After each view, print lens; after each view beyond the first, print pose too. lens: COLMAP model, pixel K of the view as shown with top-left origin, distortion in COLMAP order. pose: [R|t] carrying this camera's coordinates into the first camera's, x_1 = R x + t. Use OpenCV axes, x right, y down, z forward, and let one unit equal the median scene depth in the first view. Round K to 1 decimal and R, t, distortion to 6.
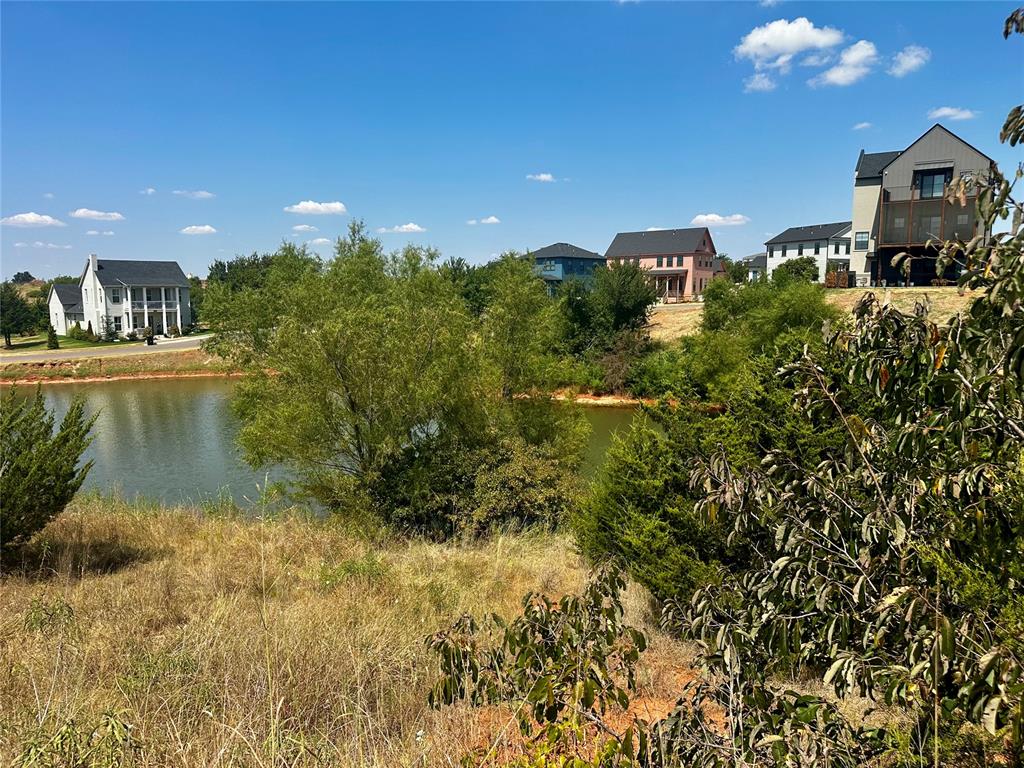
lens RADIAL K [[707.7, 0, 520.3], [0, 707.7, 393.1], [0, 0, 1]] dist [0.060231, -0.089046]
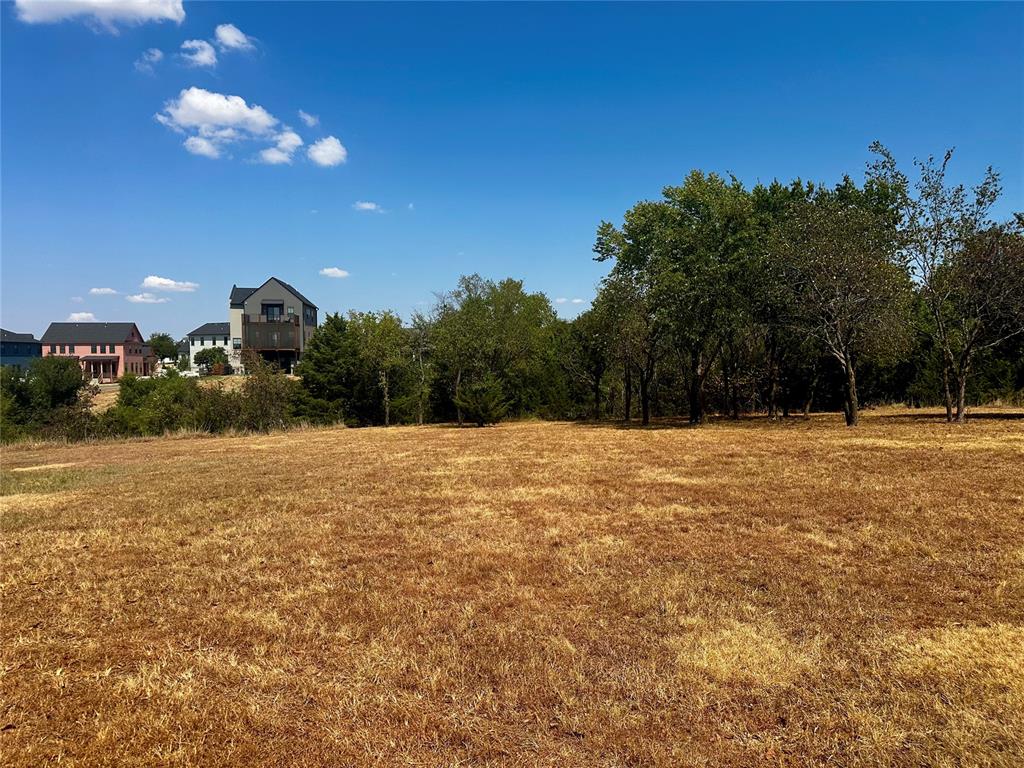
lens RADIAL K [[707.7, 0, 511.1], [0, 707.7, 382.1], [0, 0, 1]] dist [0.060231, -0.089046]
pose [[0.764921, -0.023416, 0.643698, -0.045776], [0.093181, 0.992850, -0.074612, 0.028548], [-0.637348, 0.117053, 0.761634, -0.380515]]
